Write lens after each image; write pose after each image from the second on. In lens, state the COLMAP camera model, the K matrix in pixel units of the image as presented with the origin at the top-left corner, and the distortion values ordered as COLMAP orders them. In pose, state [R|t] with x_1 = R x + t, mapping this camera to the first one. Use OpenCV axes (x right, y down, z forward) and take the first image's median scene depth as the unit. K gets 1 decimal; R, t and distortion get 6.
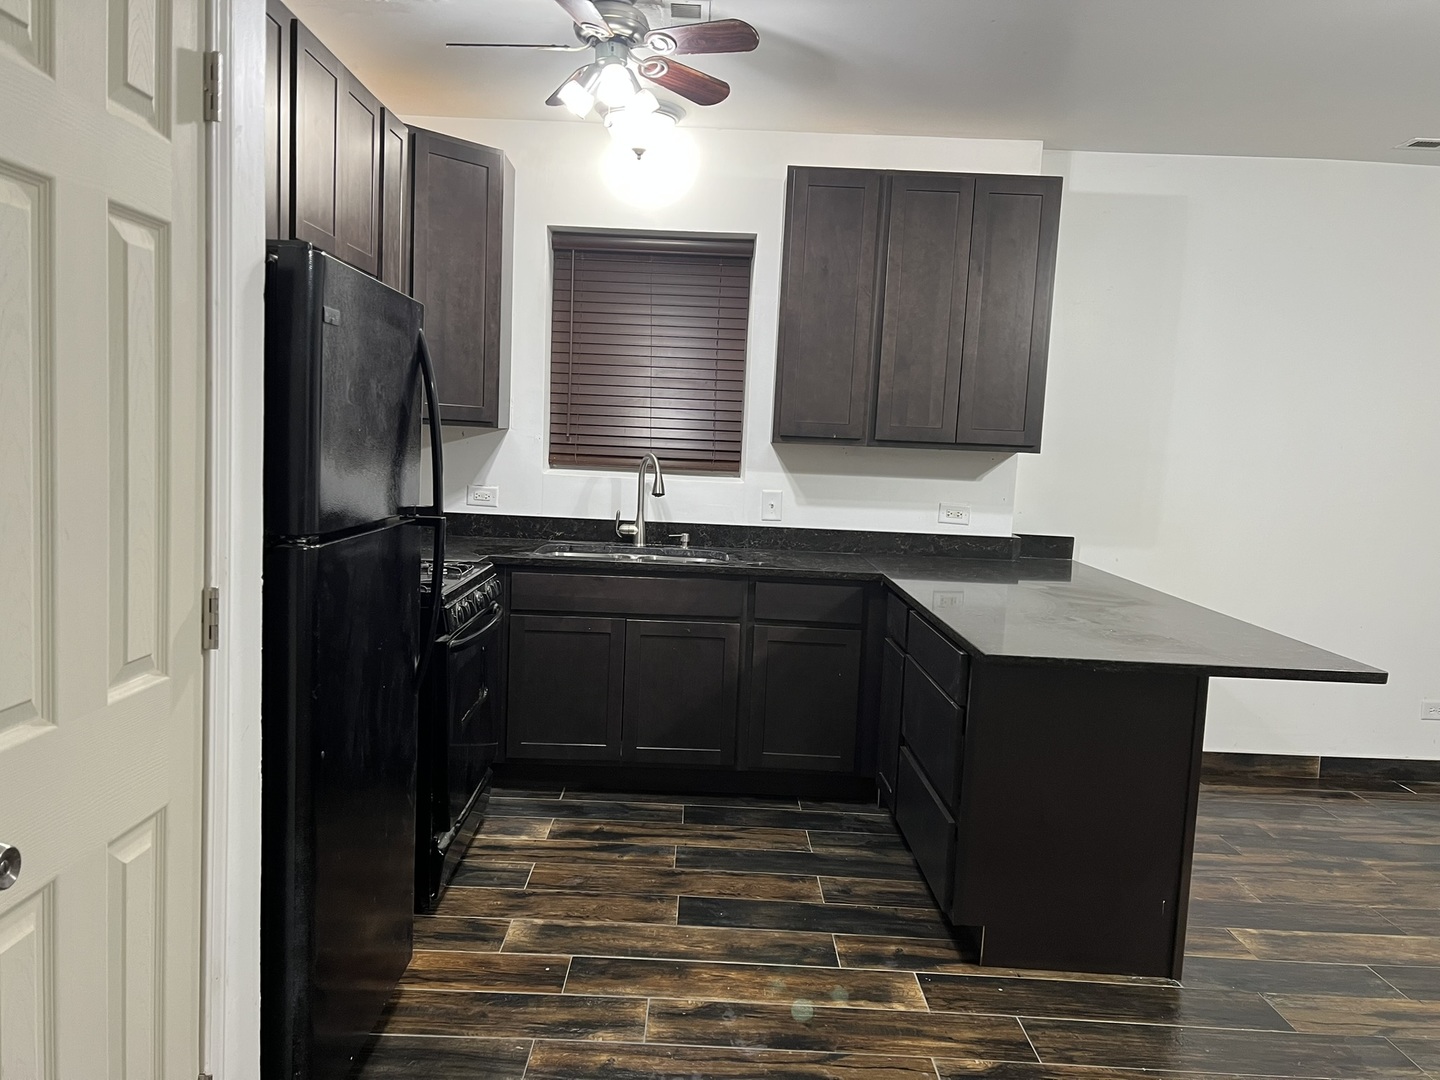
lens RADIAL K [[1072.4, 0, 713.6], [0, 1072.4, 548.8], [0, 0, 1]] dist [0.035045, -0.022452]
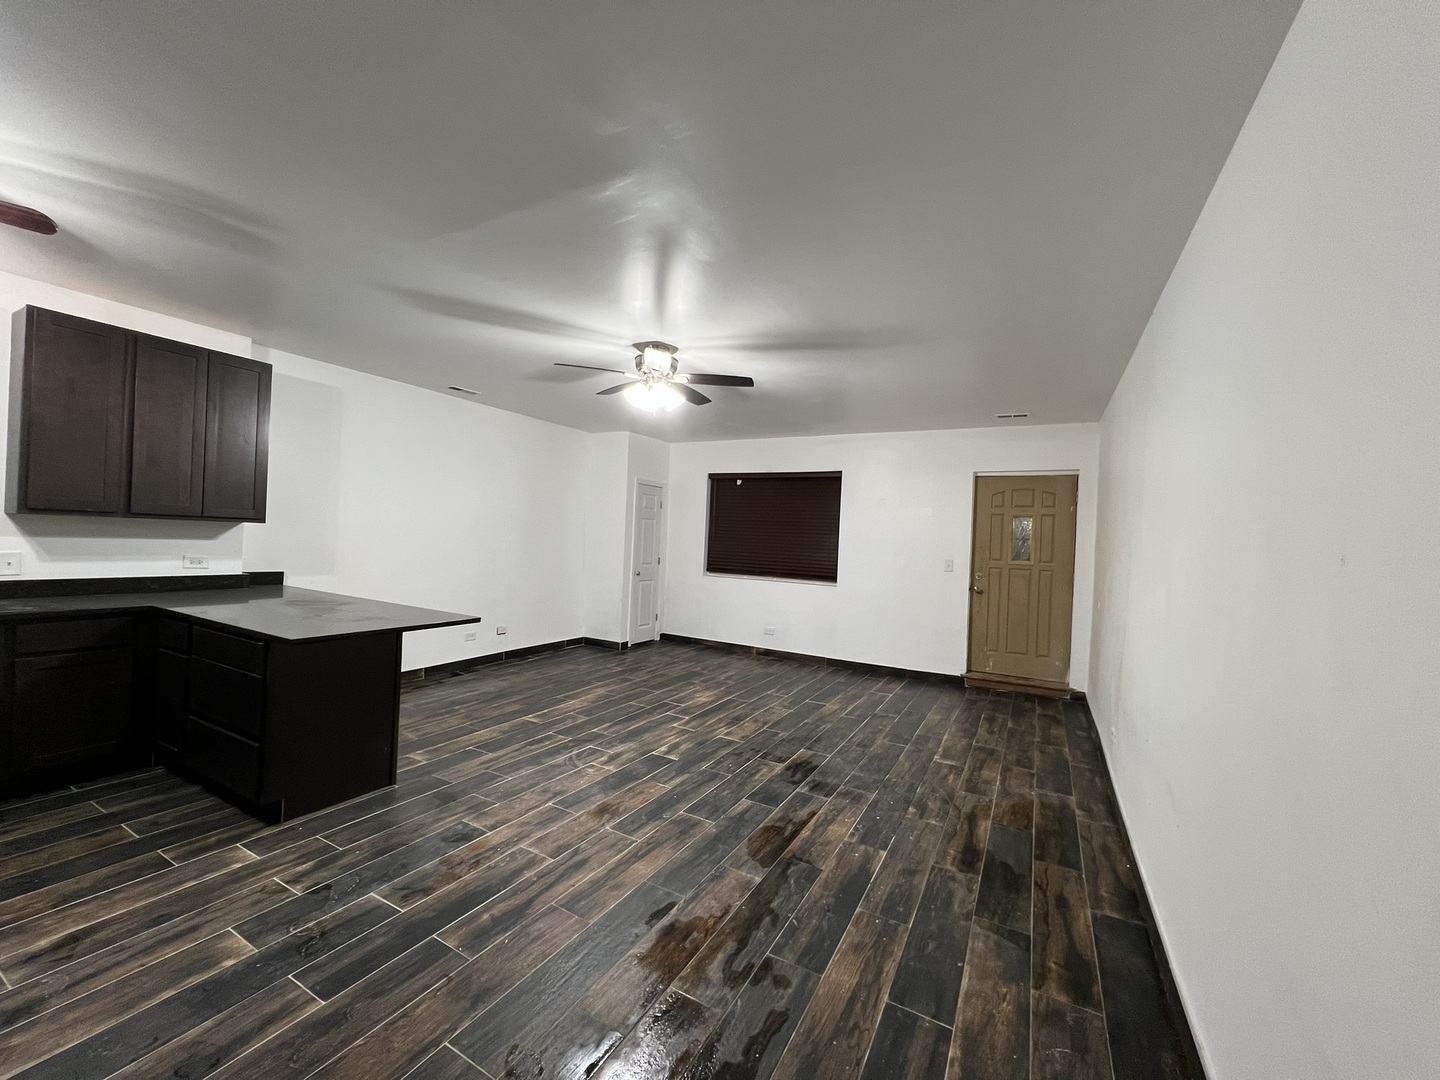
lens RADIAL K [[578.2, 0, 718.2], [0, 578.2, 539.5], [0, 0, 1]] dist [-0.001010, -0.000451]
pose [[0.483799, -0.021899, 0.874905, -0.179194], [0.066063, 0.997749, -0.011558, -0.006838], [-0.872682, 0.063390, 0.484156, -0.069406]]
